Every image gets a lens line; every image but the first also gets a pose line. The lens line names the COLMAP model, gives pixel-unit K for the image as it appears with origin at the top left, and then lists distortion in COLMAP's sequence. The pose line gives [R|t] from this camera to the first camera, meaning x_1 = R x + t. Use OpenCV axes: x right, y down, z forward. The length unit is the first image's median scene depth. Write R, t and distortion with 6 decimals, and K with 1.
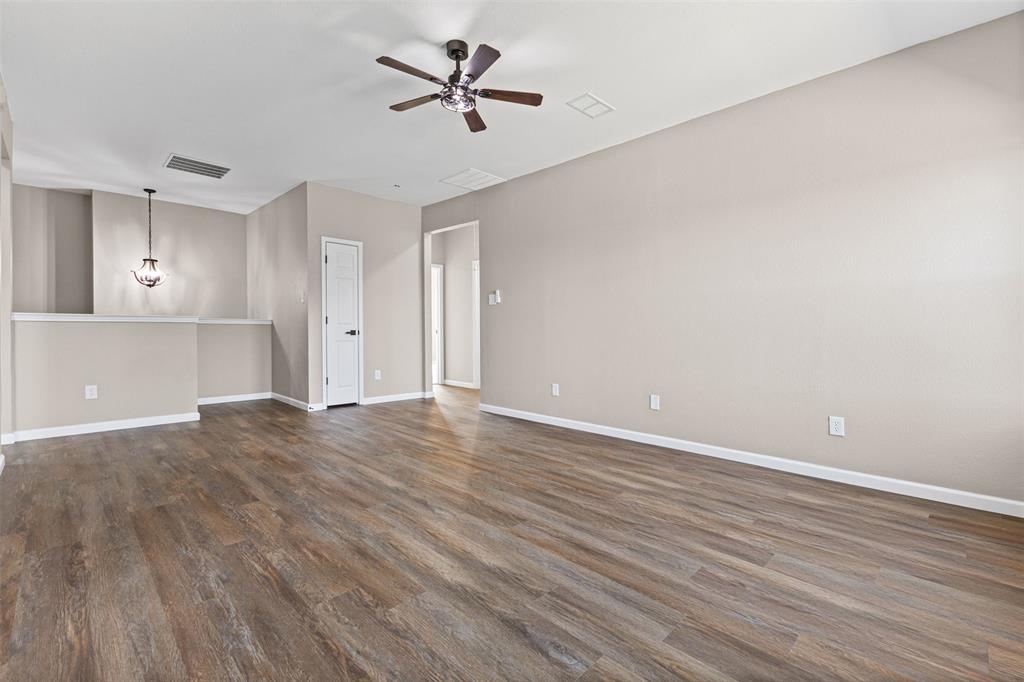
lens RADIAL K [[452.6, 0, 514.6], [0, 452.6, 338.4], [0, 0, 1]] dist [0.022494, 0.000534]
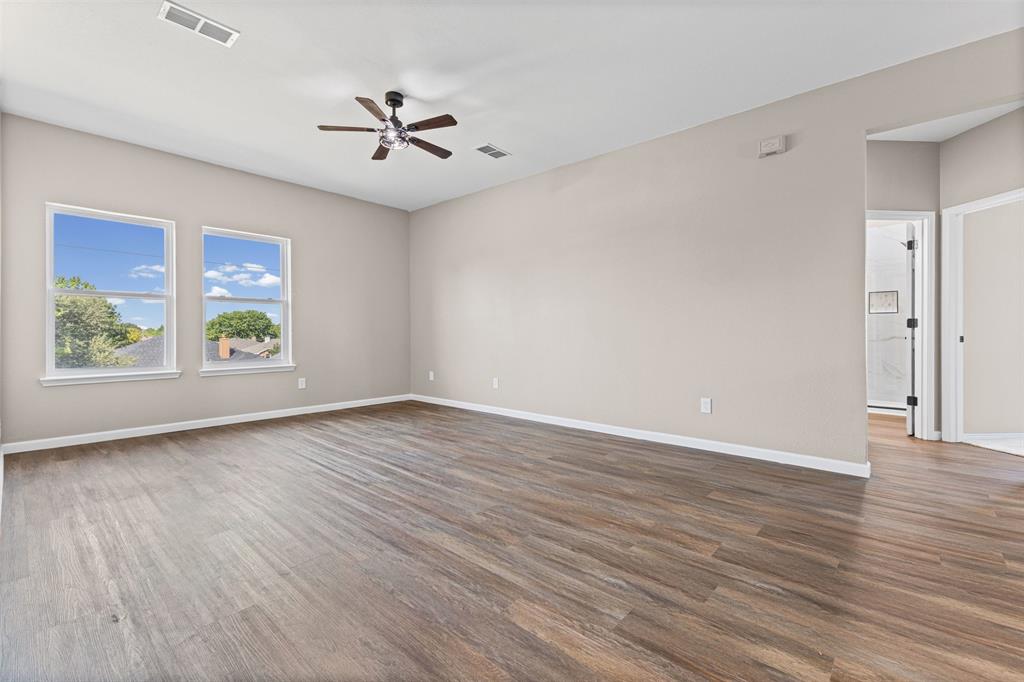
lens RADIAL K [[452.6, 0, 509.9], [0, 452.6, 338.9], [0, 0, 1]] dist [0.022494, 0.000534]
pose [[-0.999120, 0.006049, -0.041493, -0.371383], [0.005000, 0.999666, 0.025337, -0.036649], [0.041633, 0.025107, -0.998817, 2.209207]]
